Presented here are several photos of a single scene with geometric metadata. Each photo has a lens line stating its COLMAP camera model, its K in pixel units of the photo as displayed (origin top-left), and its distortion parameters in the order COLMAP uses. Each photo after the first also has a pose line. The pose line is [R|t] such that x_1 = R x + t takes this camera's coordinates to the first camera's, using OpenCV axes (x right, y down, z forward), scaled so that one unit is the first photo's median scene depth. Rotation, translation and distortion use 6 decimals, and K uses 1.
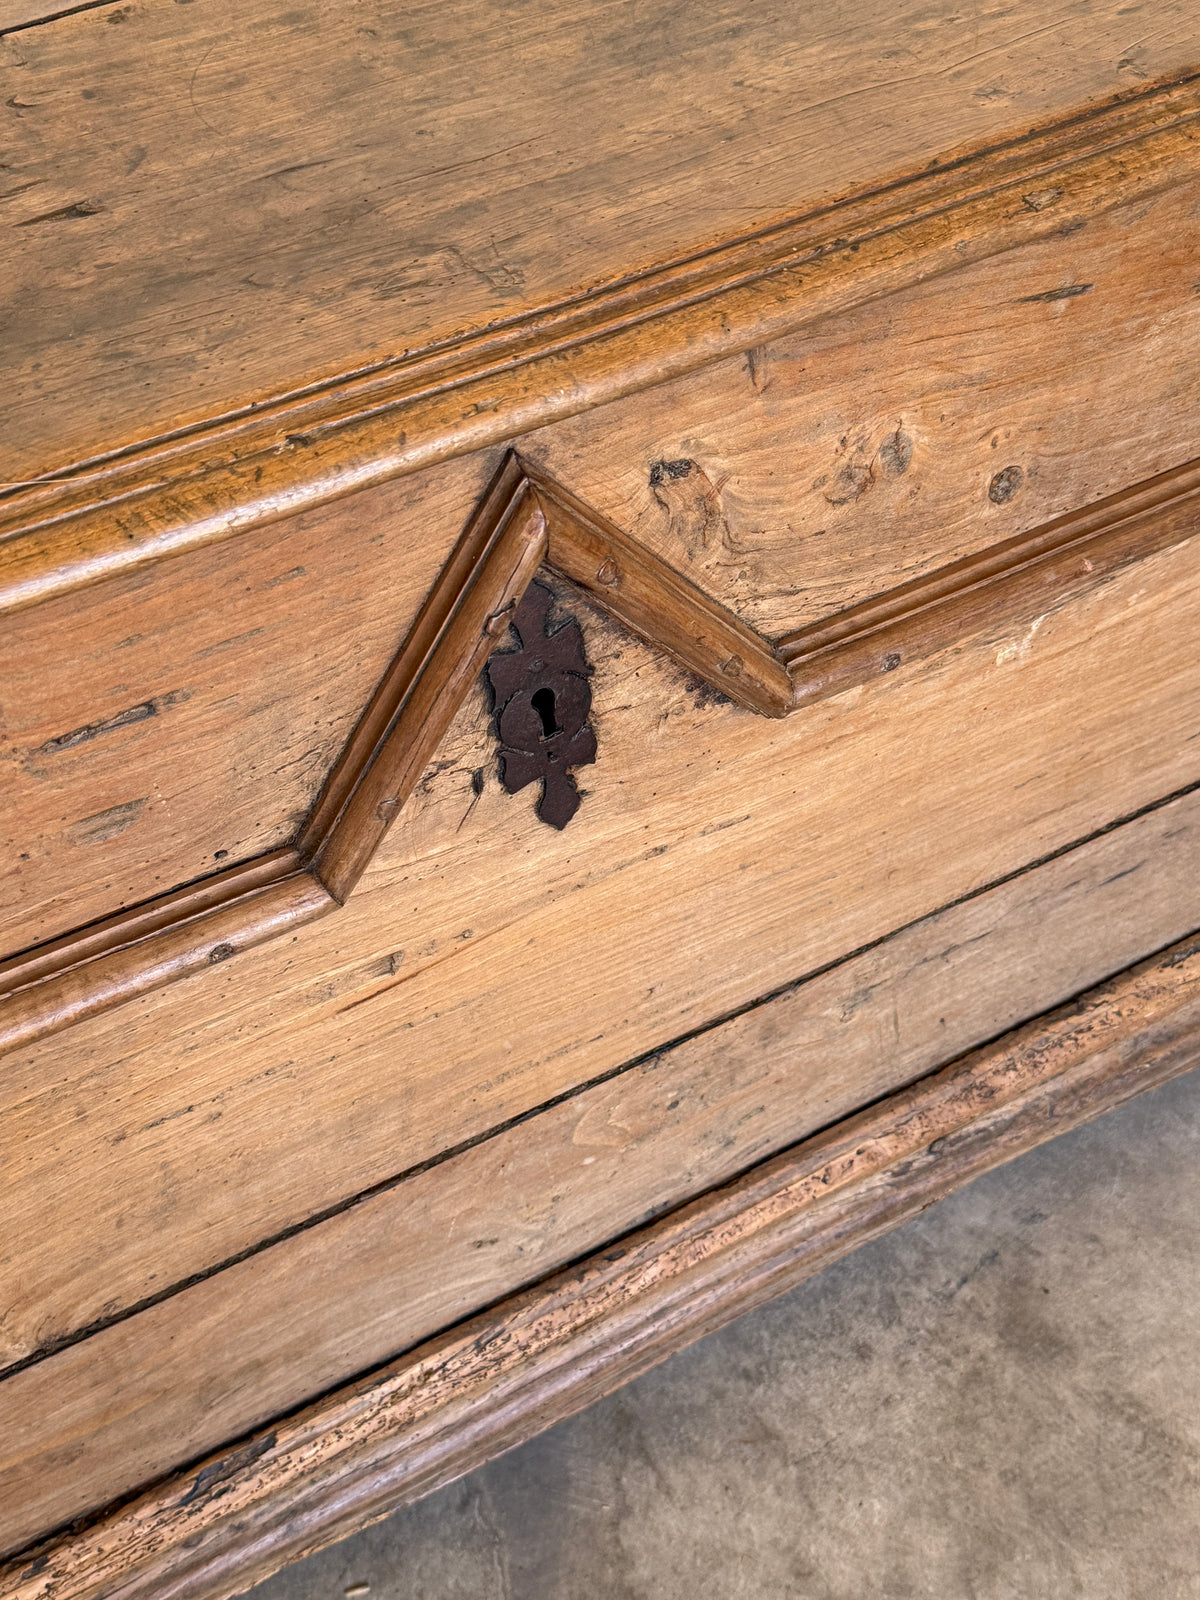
lens RADIAL K [[1758.5, 0, 600.0], [0, 1758.5, 800.0], [0, 0, 1]] dist [0.210708, -0.524798]
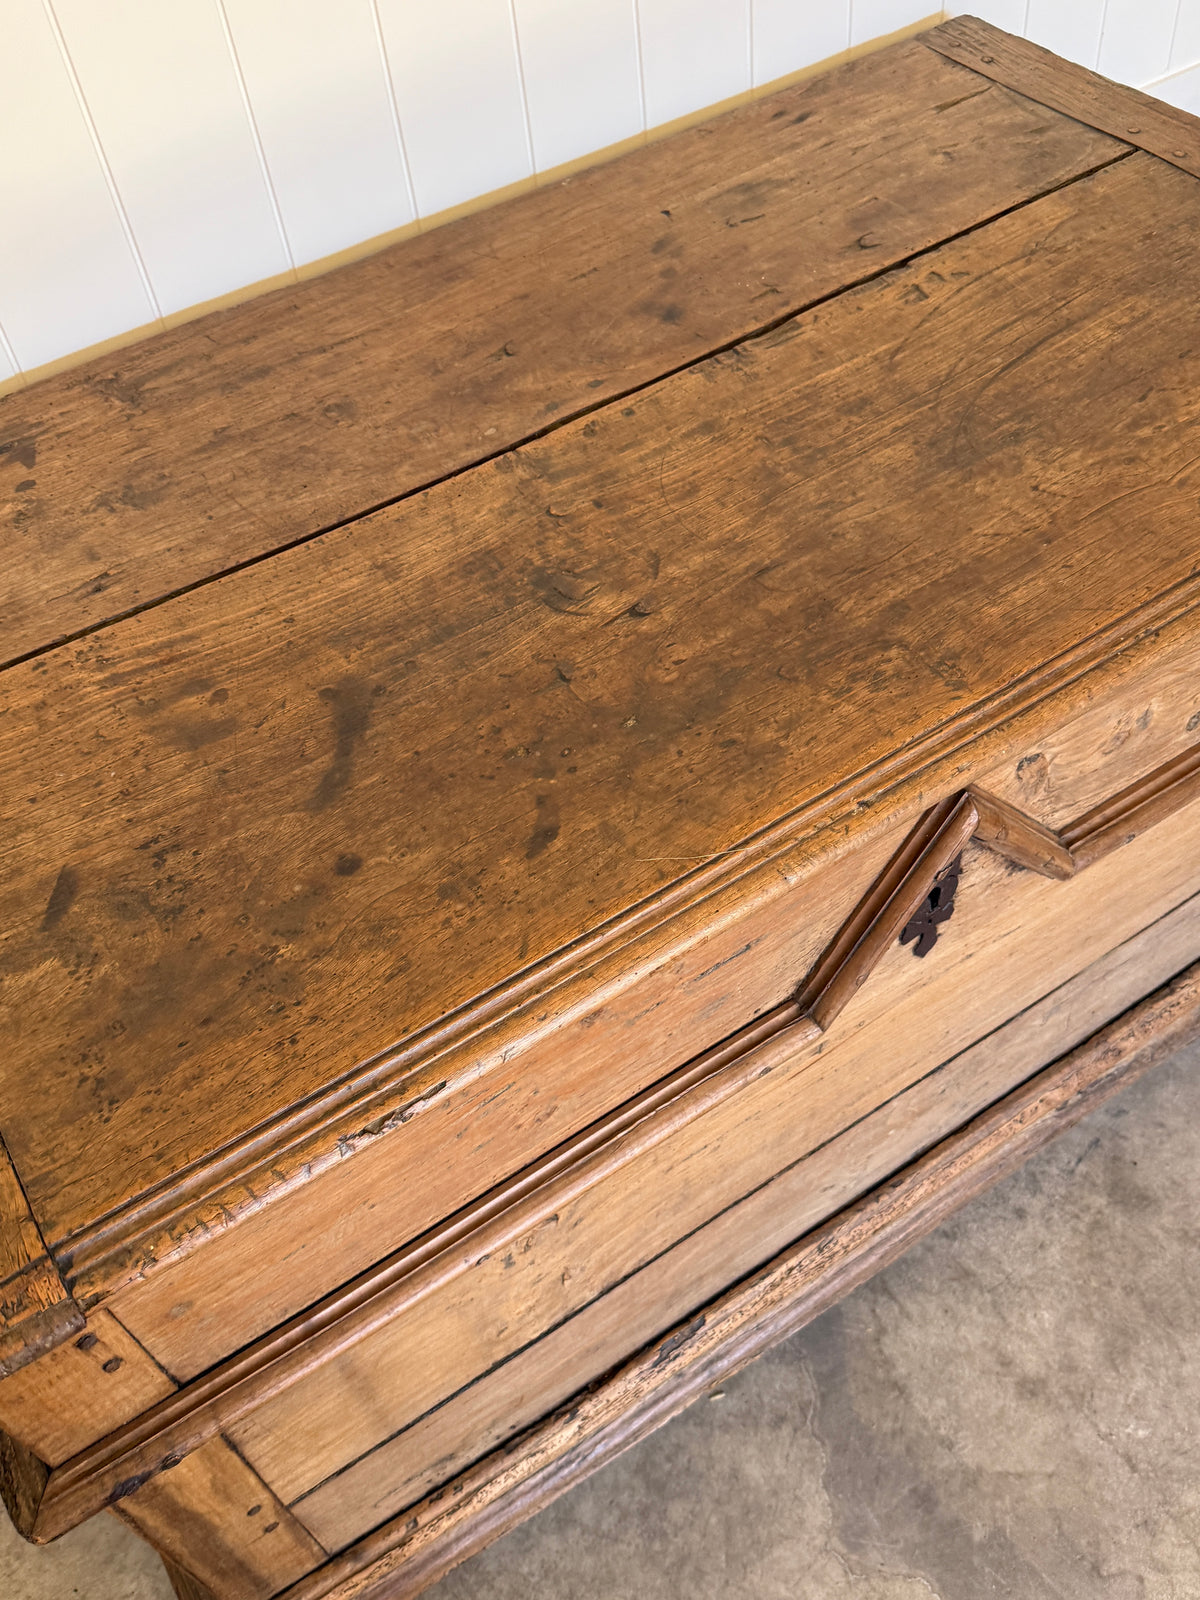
lens RADIAL K [[1424.2, 0, 602.9], [0, 1424.2, 807.5], [0, 0, 1]] dist [0.198203, -0.472698]
pose [[0.996973, -0.062722, 0.045953, -0.311597], [0.057908, 0.993350, 0.099508, -0.226978], [-0.051889, -0.096546, 0.993975, -0.216172]]
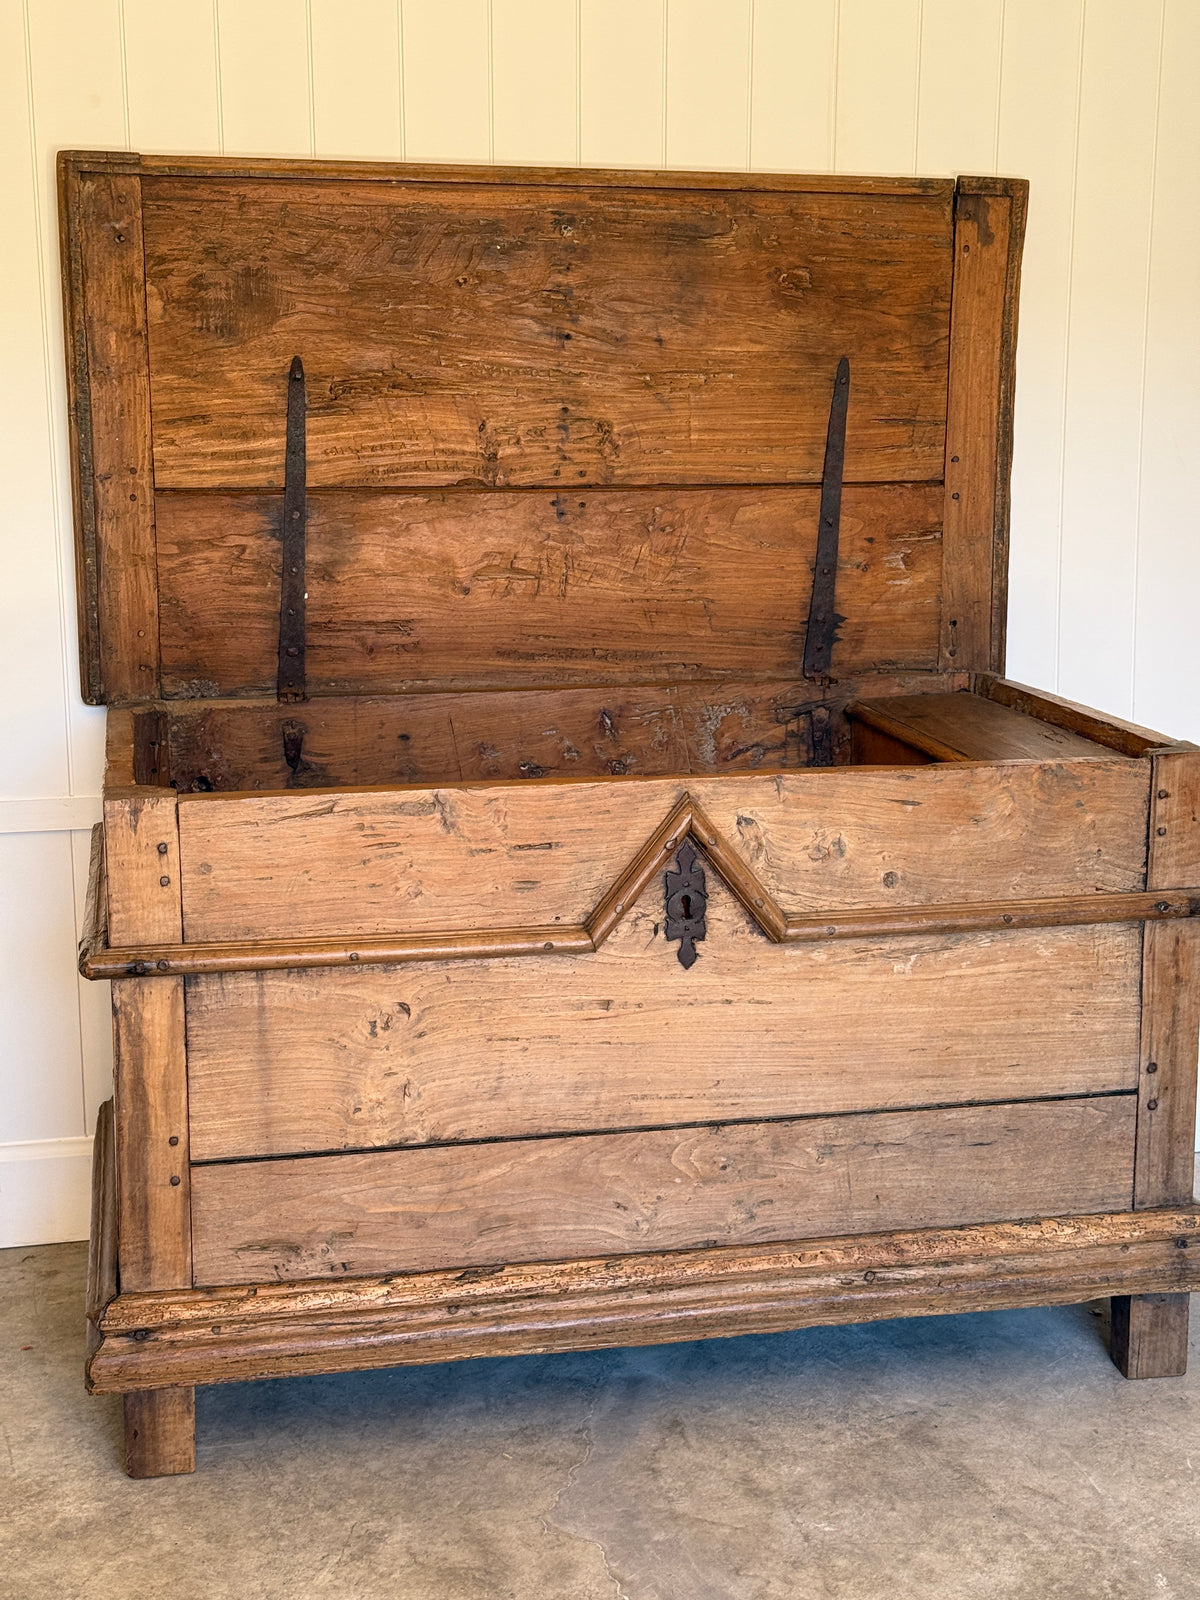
lens RADIAL K [[2208.8, 0, 595.2], [0, 2208.8, 833.1], [0, 0, 1]] dist [0.166513, -0.142374]
pose [[0.955471, 0.129876, -0.264967, 0.569417], [-0.249389, 0.835391, -0.489823, 1.229169], [0.157735, 0.534091, 0.830582, -1.483643]]
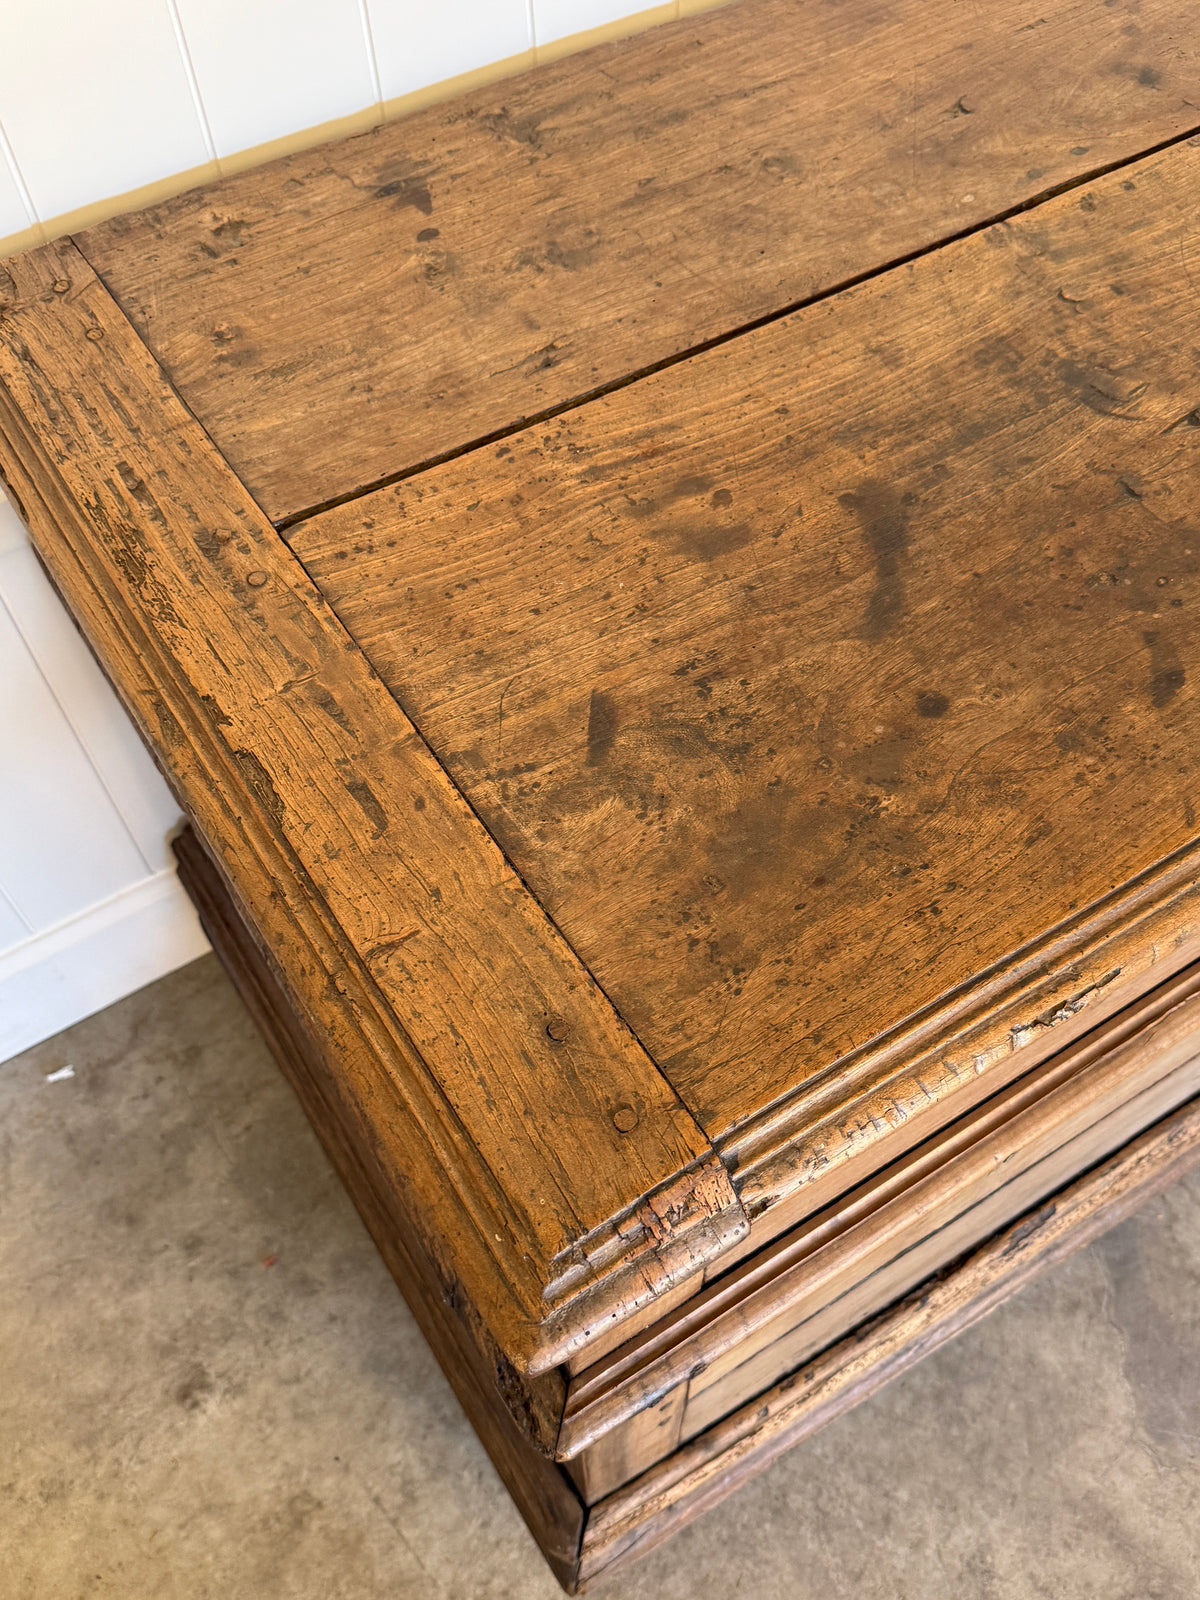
lens RADIAL K [[1437.6, 0, 600.0], [0, 1437.6, 800.0], [0, 0, 1]] dist [0.155018, -0.345453]
pose [[0.996811, -0.022620, 0.076529, -0.658176], [0.006985, 0.980037, 0.198690, -0.215456], [-0.079495, -0.197522, 0.977070, -0.066402]]
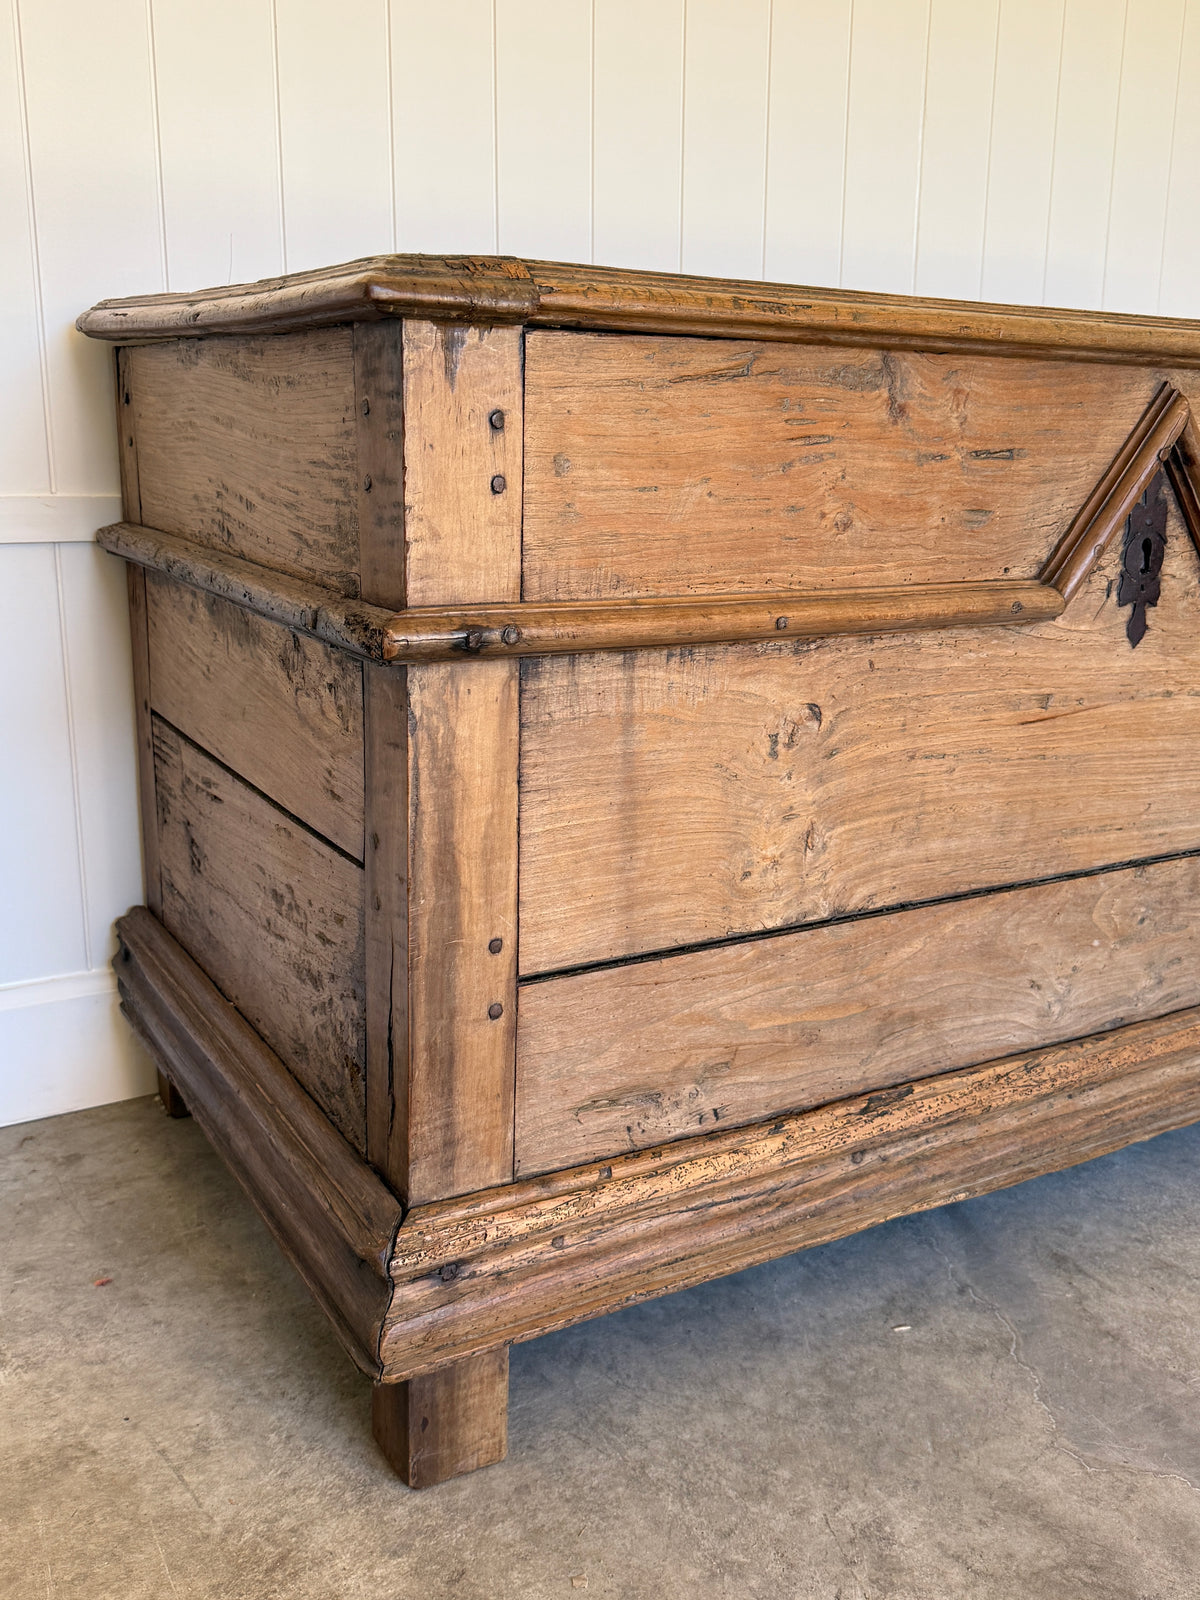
lens RADIAL K [[1424.2, 0, 602.9], [0, 1424.2, 807.5], [0, 0, 1]] dist [0.198203, -0.472698]
pose [[0.995198, 0.081959, 0.053505, -0.535630], [-0.045155, 0.869456, -0.491942, 0.778042], [-0.086839, 0.487164, 0.868983, -0.118789]]
